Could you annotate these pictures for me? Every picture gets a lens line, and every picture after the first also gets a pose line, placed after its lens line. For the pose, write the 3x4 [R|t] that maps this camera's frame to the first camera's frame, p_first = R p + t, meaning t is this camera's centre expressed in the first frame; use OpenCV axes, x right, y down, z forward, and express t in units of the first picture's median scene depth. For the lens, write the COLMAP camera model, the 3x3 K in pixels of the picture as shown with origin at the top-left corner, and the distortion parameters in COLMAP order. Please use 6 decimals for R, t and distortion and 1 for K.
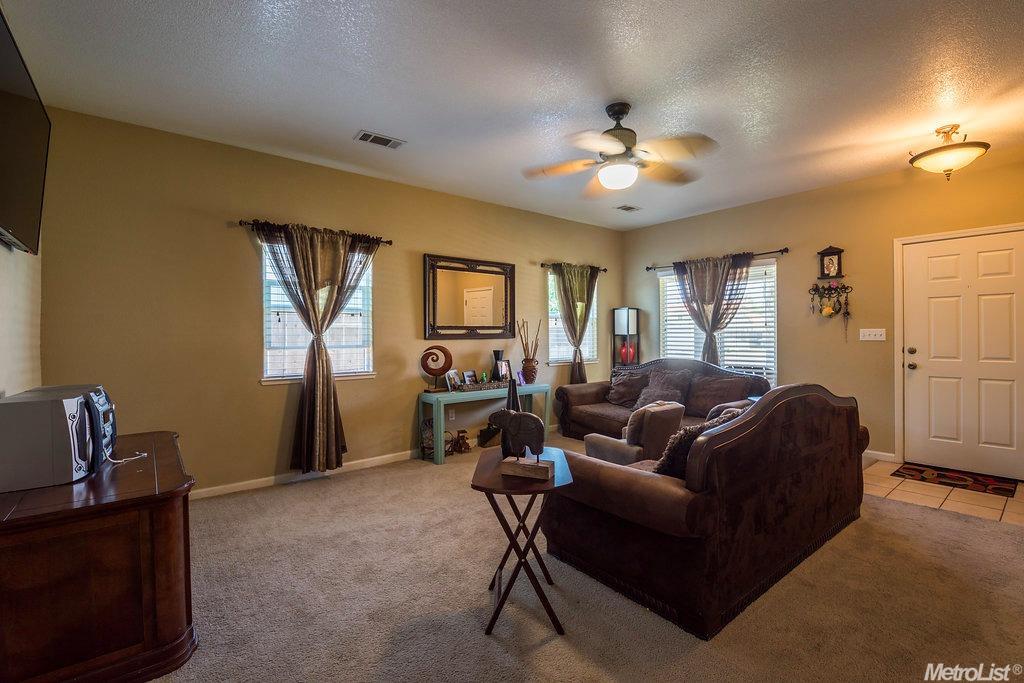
lens RADIAL K [[476.1, 0, 518.7], [0, 476.1, 336.2], [0, 0, 1]] dist [-0.010235, -0.006522]
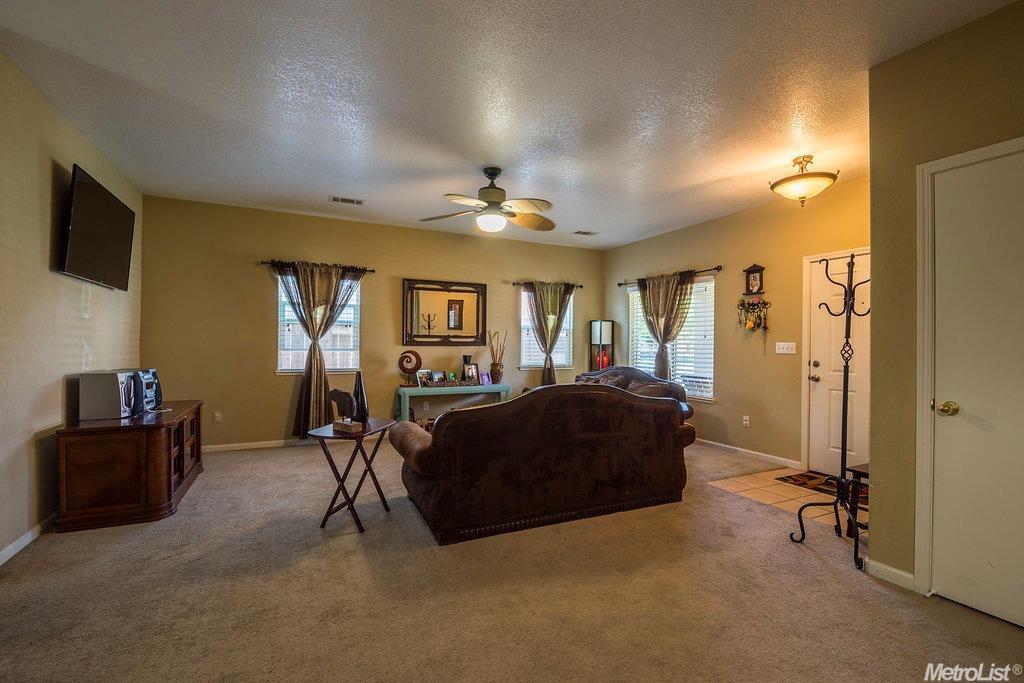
lens RADIAL K [[476.1, 0, 504.4], [0, 476.1, 342.7], [0, 0, 1]] dist [-0.010235, -0.006522]
pose [[0.968484, 0.015463, -0.248595, 0.433954], [-0.015994, 0.999872, -0.000117, -0.005096], [0.248562, 0.004089, 0.968607, -0.193104]]
